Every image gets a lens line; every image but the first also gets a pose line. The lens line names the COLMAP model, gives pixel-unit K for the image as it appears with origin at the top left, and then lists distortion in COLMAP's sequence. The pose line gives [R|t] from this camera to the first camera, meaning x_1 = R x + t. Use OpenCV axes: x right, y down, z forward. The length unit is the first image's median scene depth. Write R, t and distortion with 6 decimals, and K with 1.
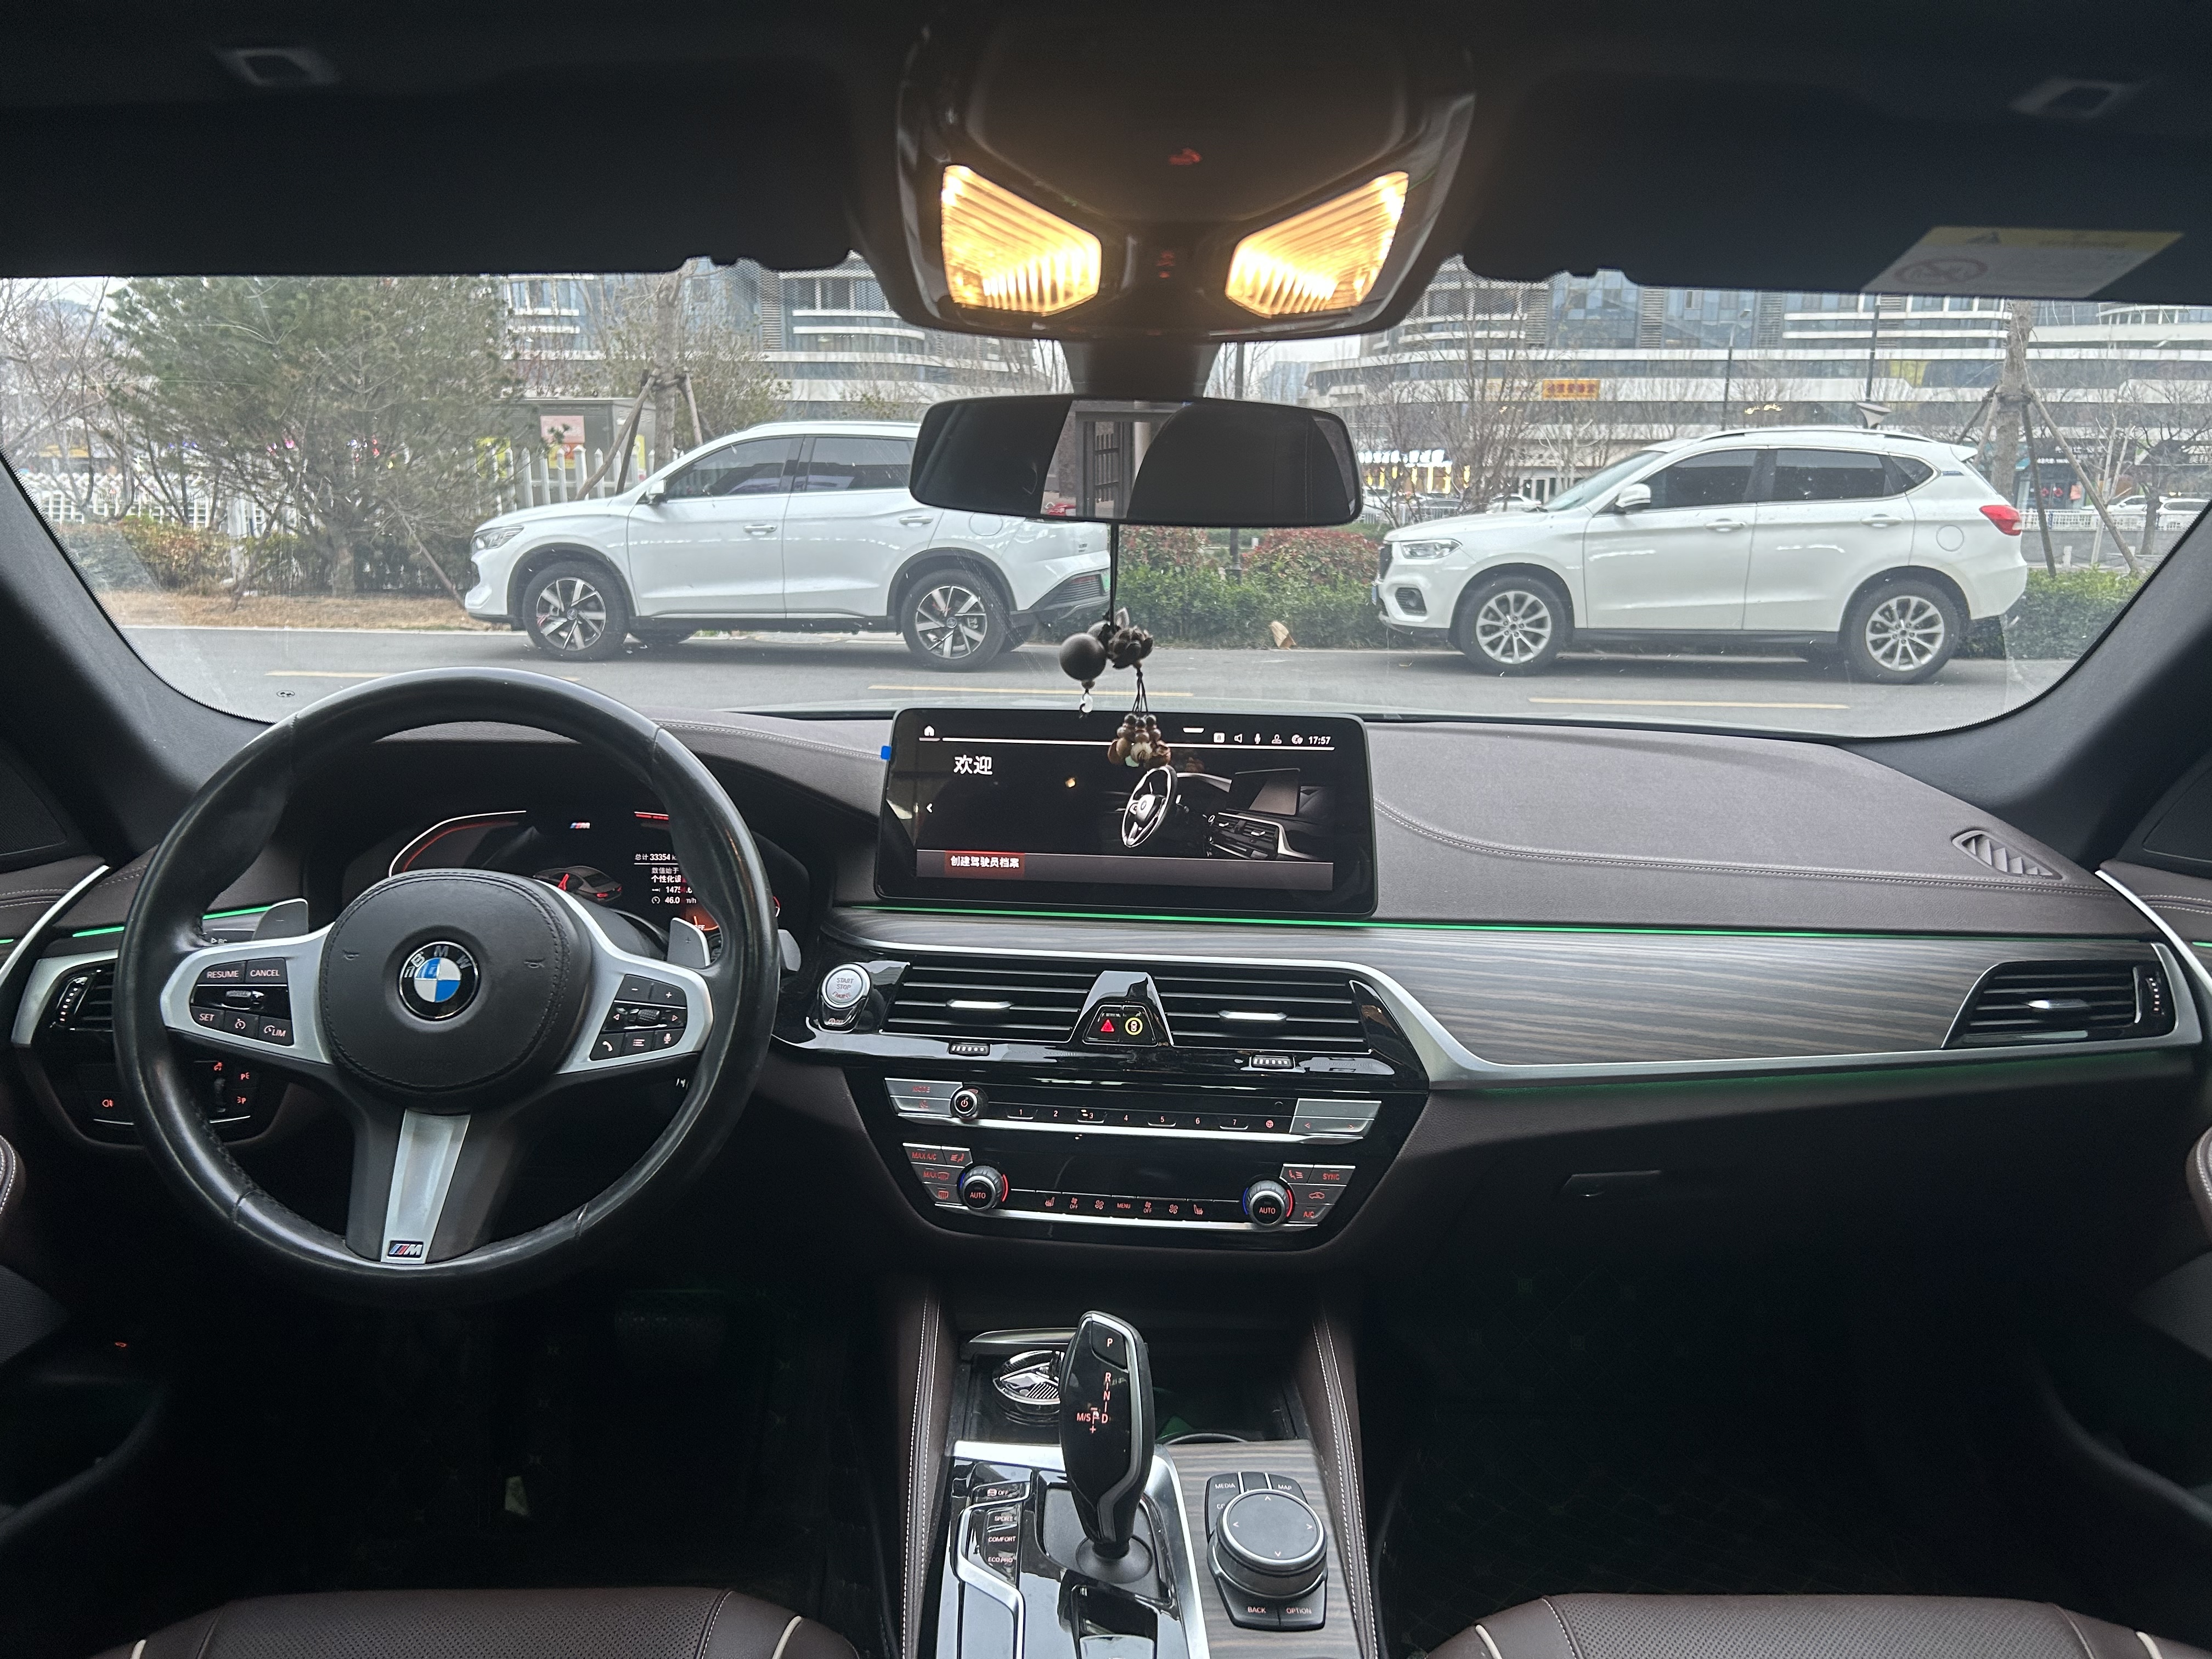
lens RADIAL K [[1663.2, 0, 1106.0], [0, 1663.2, 829.5], [0, 0, 1]] dist [0.059217, -0.097282]
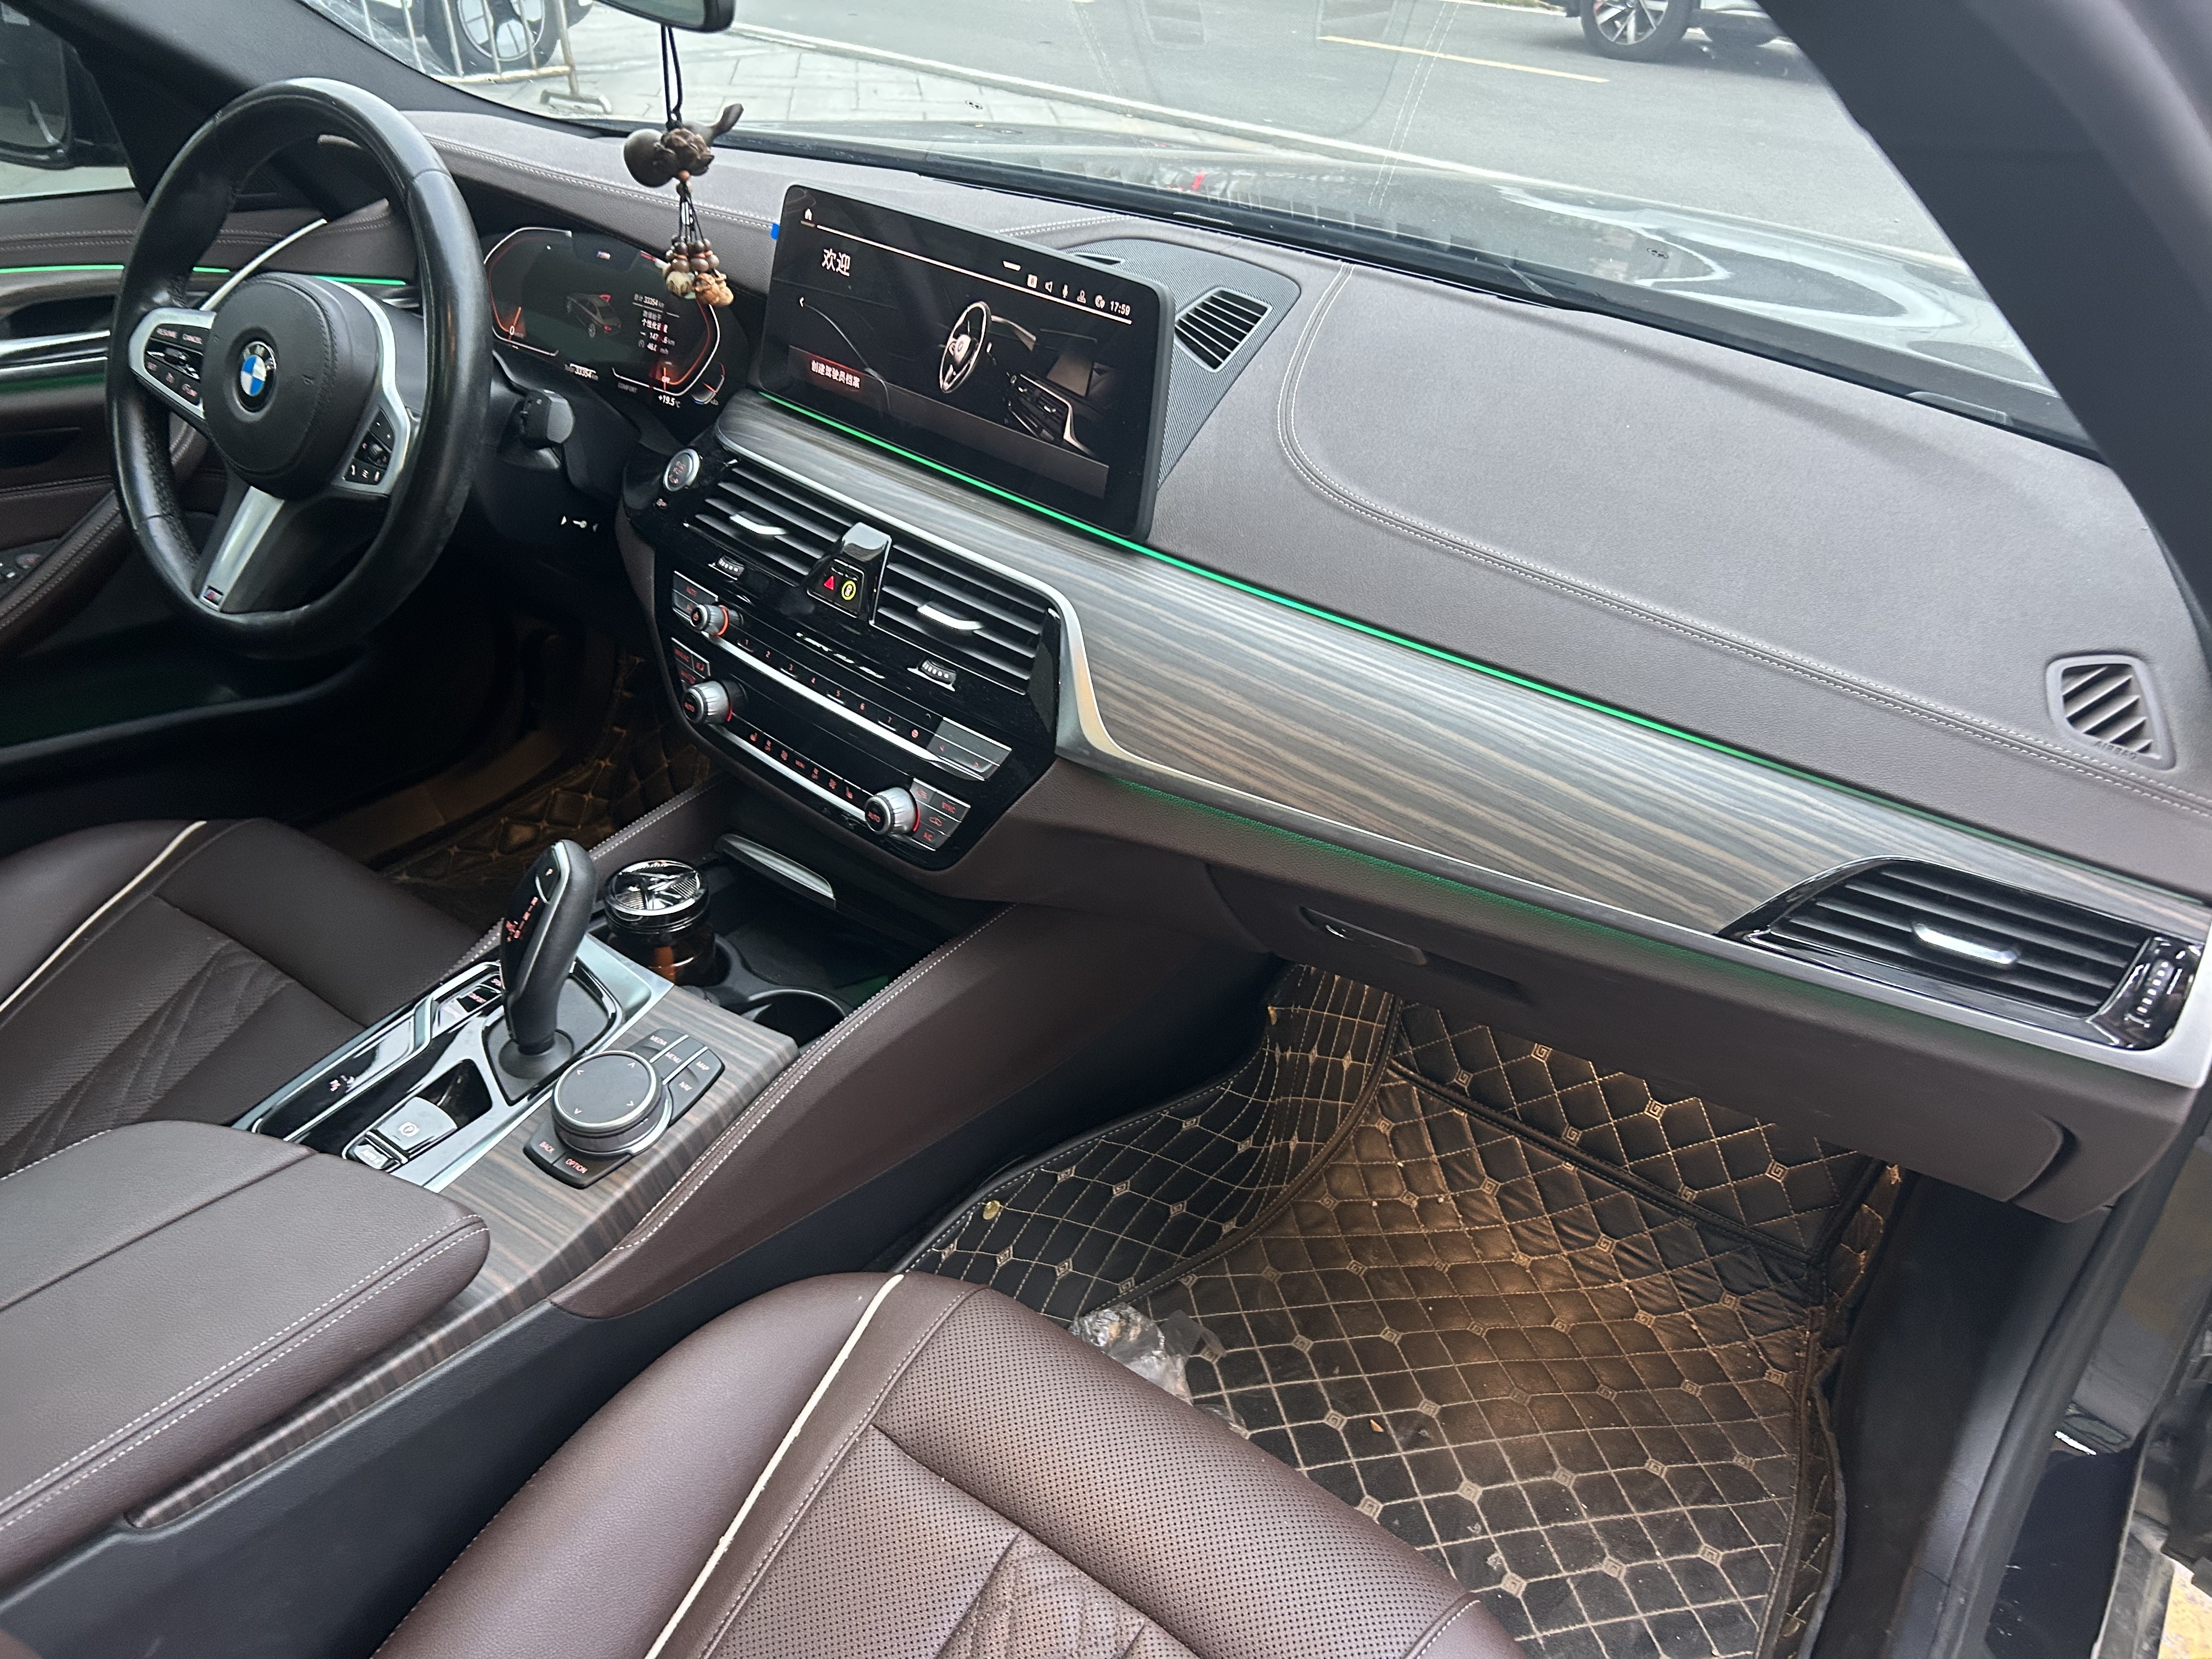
lens RADIAL K [[1663.2, 0, 1106.0], [0, 1663.2, 829.5], [0, 0, 1]] dist [0.059217, -0.097282]
pose [[0.796575, 0.345998, -0.495736, 0.572595], [-0.164446, 0.913115, 0.373066, -0.116184], [0.581744, -0.215653, 0.784262, 0.294351]]
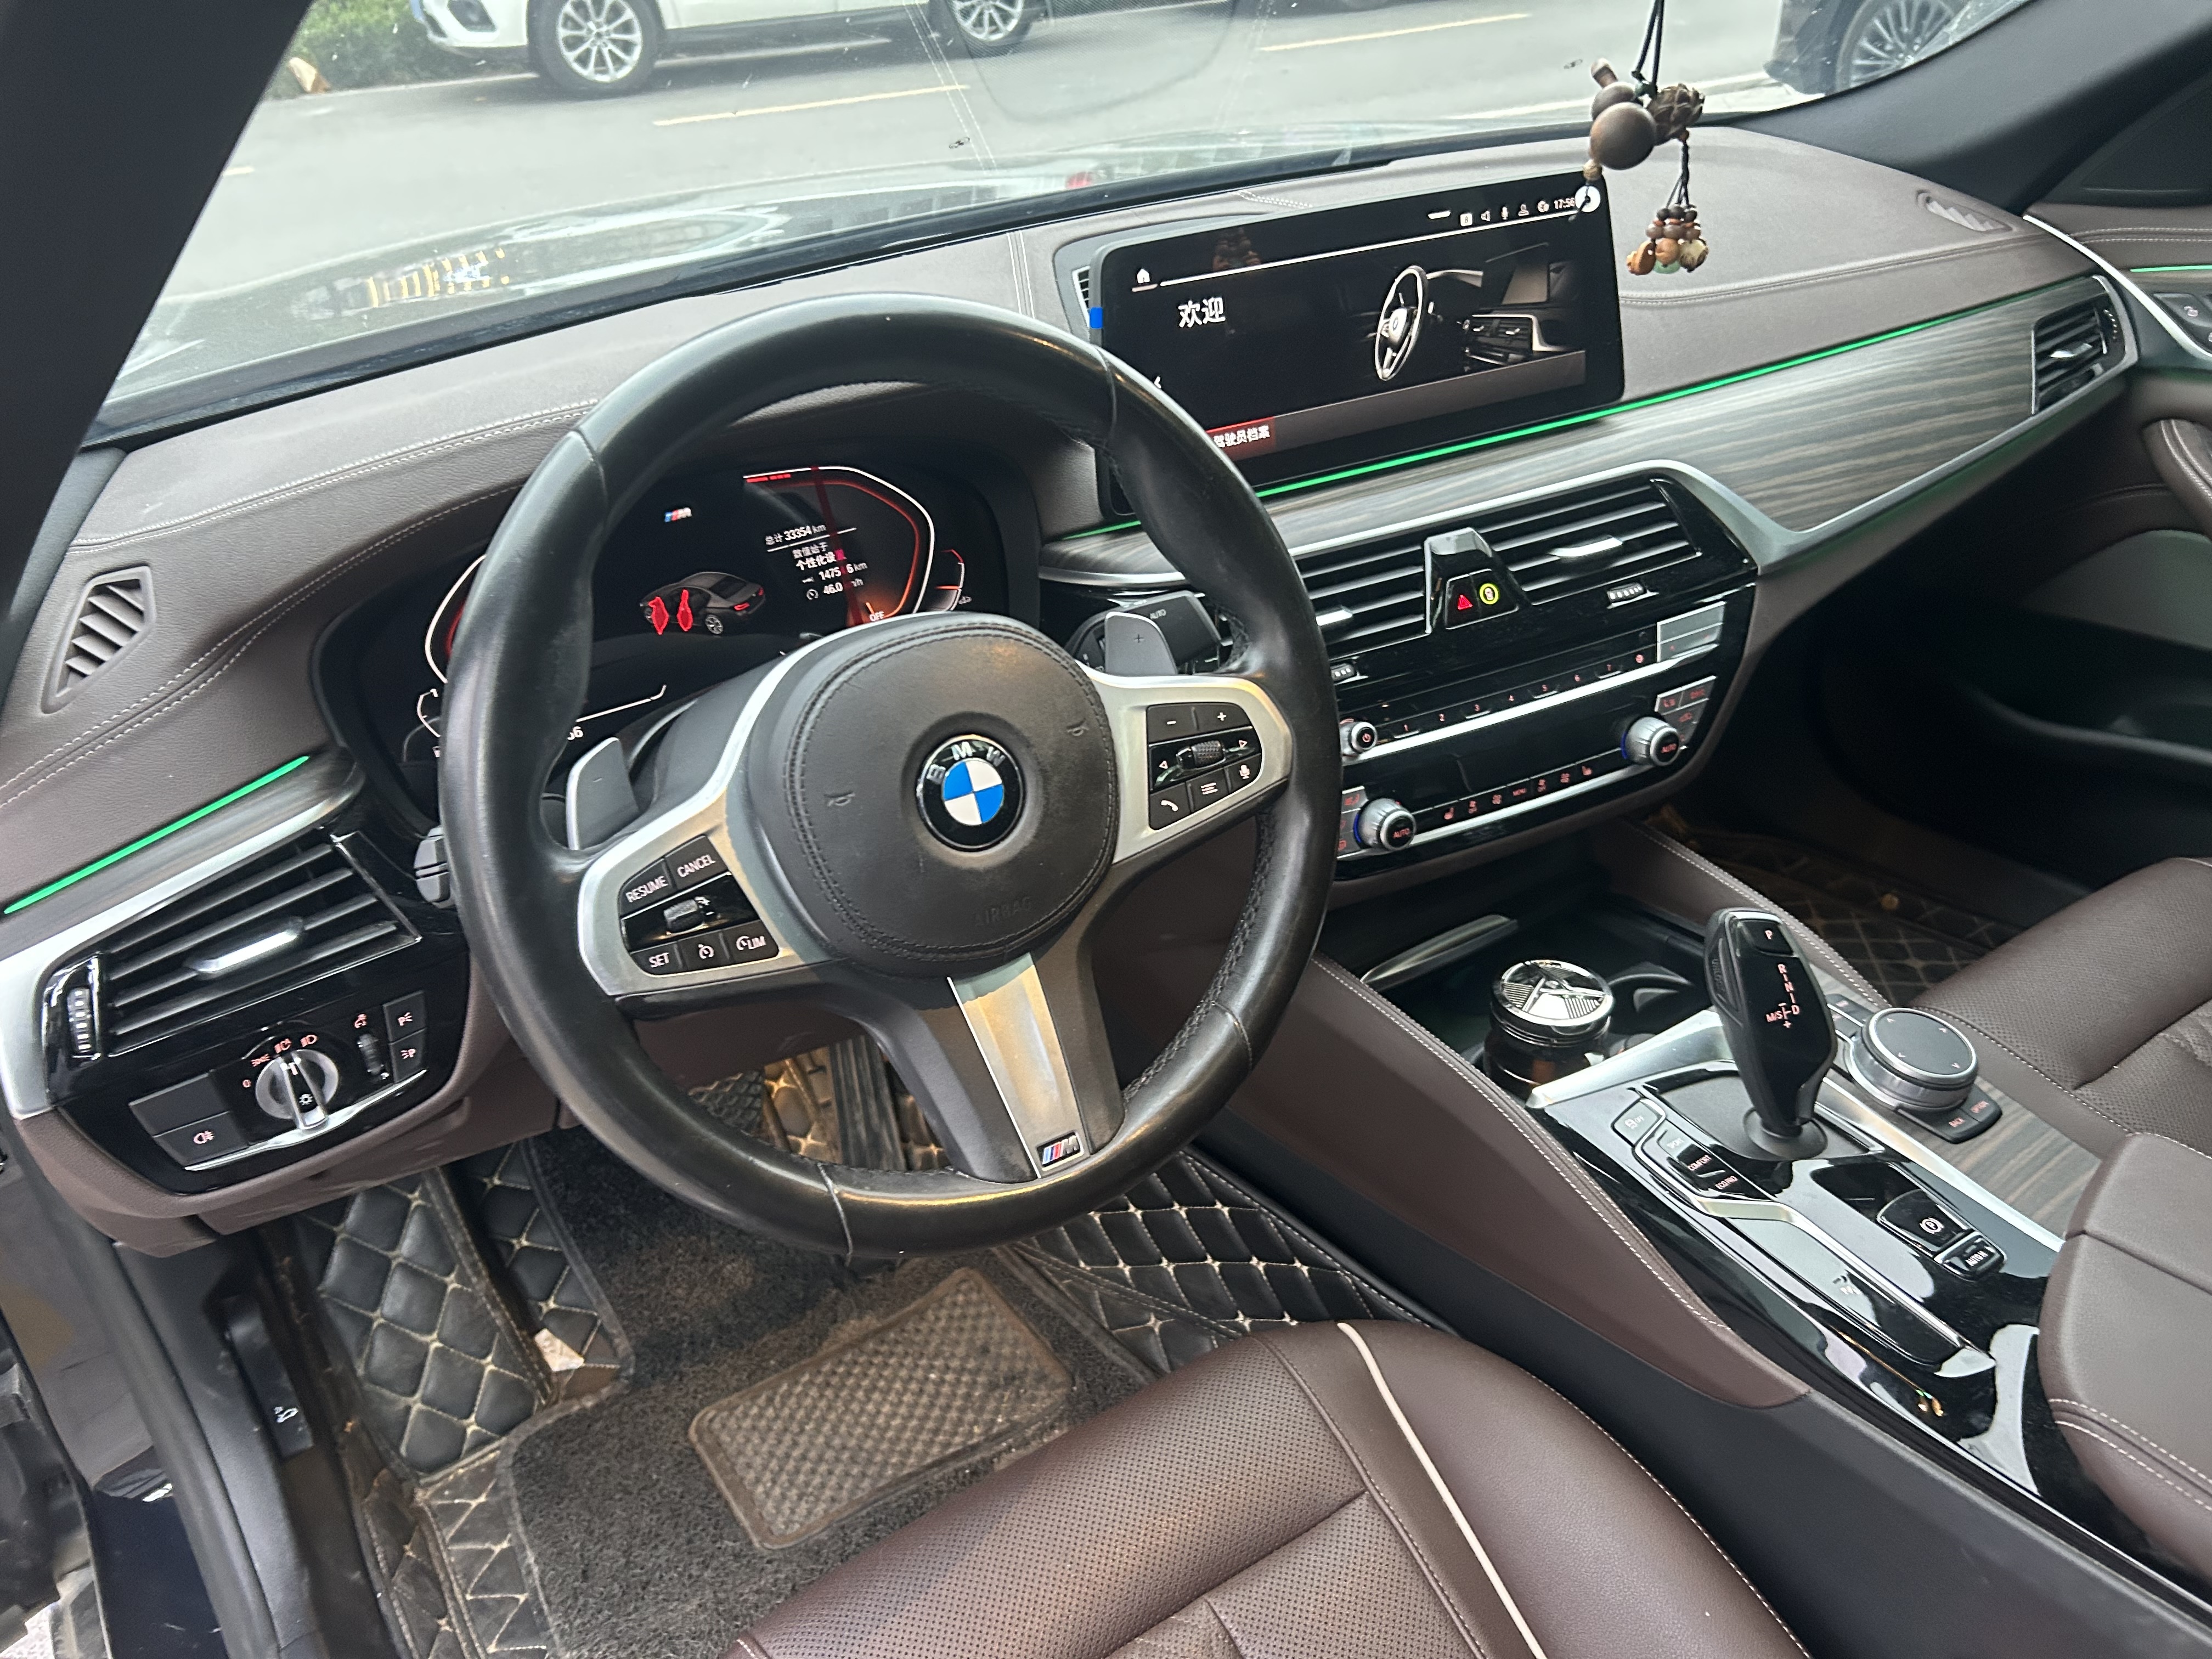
lens RADIAL K [[1689.7, 0, 1077.9], [0, 1689.7, 861.3], [0, 0, 1]] dist [0.023260, -0.043714]
pose [[0.847496, -0.325549, 0.419248, -0.512421], [0.168915, 0.914187, 0.368415, -0.100072], [-0.503208, -0.241413, 0.829760, 0.317510]]
